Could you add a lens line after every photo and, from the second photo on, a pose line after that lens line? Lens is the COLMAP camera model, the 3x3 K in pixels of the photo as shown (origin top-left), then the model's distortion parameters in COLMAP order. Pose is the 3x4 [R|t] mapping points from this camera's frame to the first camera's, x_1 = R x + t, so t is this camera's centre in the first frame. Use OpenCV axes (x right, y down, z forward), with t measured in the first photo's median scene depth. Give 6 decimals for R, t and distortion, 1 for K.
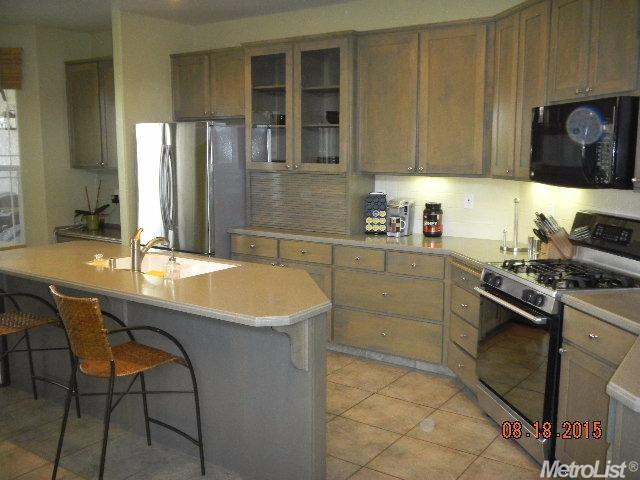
lens RADIAL K [[635.5, 0, 318.4], [0, 635.5, 240.6], [0, 0, 1]] dist [-0.021528, 0.000000]
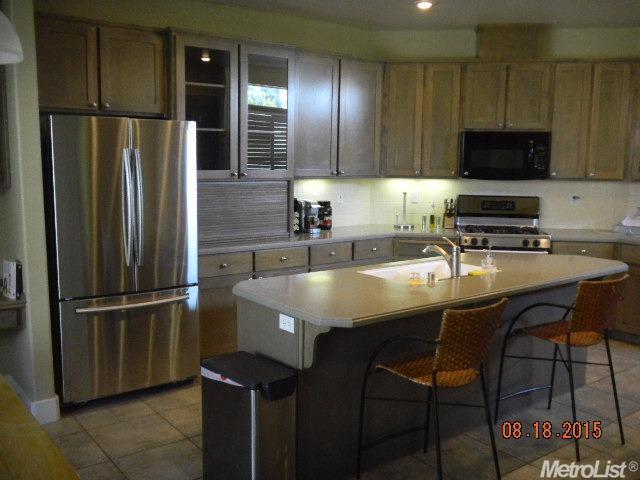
lens RADIAL K [[635.5, 0, 318.8], [0, 635.5, 242.0], [0, 0, 1]] dist [-0.021528, 0.000000]
pose [[0.312920, -0.125392, 0.941466, -1.026796], [0.125265, 0.988036, 0.089960, -0.099355], [-0.941483, 0.089783, 0.324884, 0.677535]]
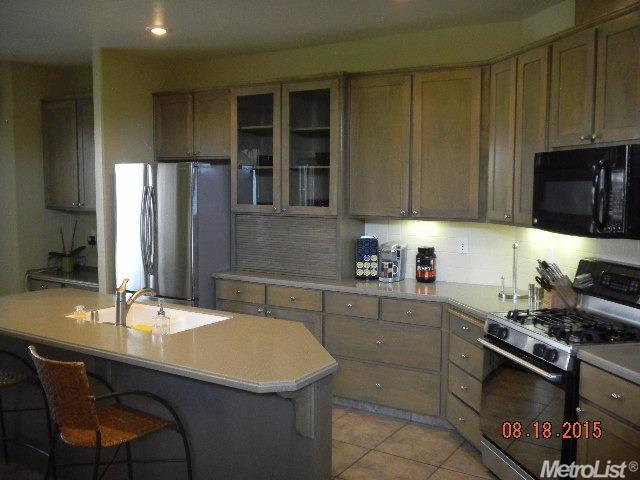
lens RADIAL K [[635.5, 0, 321.0], [0, 635.5, 243.2], [0, 0, 1]] dist [-0.021528, 0.000000]
pose [[0.998823, -0.001046, 0.048496, -0.029504], [0.003503, 0.998713, -0.050595, -0.018045], [-0.048381, 0.050705, 0.997541, 0.039110]]
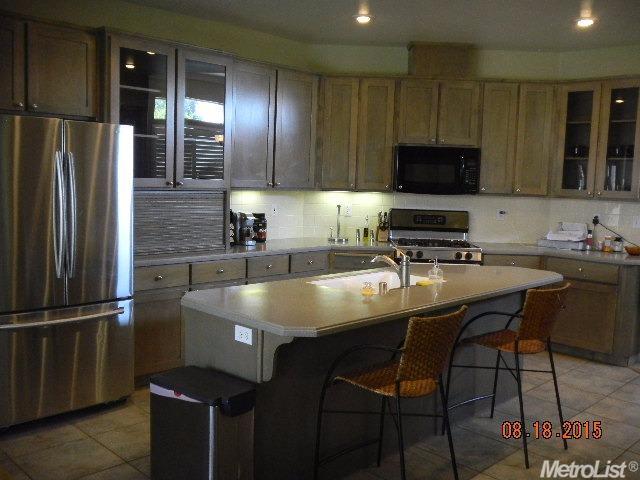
lens RADIAL K [[635.5, 0, 320.4], [0, 635.5, 238.1], [0, 0, 1]] dist [-0.021528, 0.000000]
pose [[0.175627, -0.091129, 0.980230, -1.019790], [0.110371, 0.991251, 0.072379, -0.092541], [-0.978250, 0.095478, 0.184149, 0.730868]]
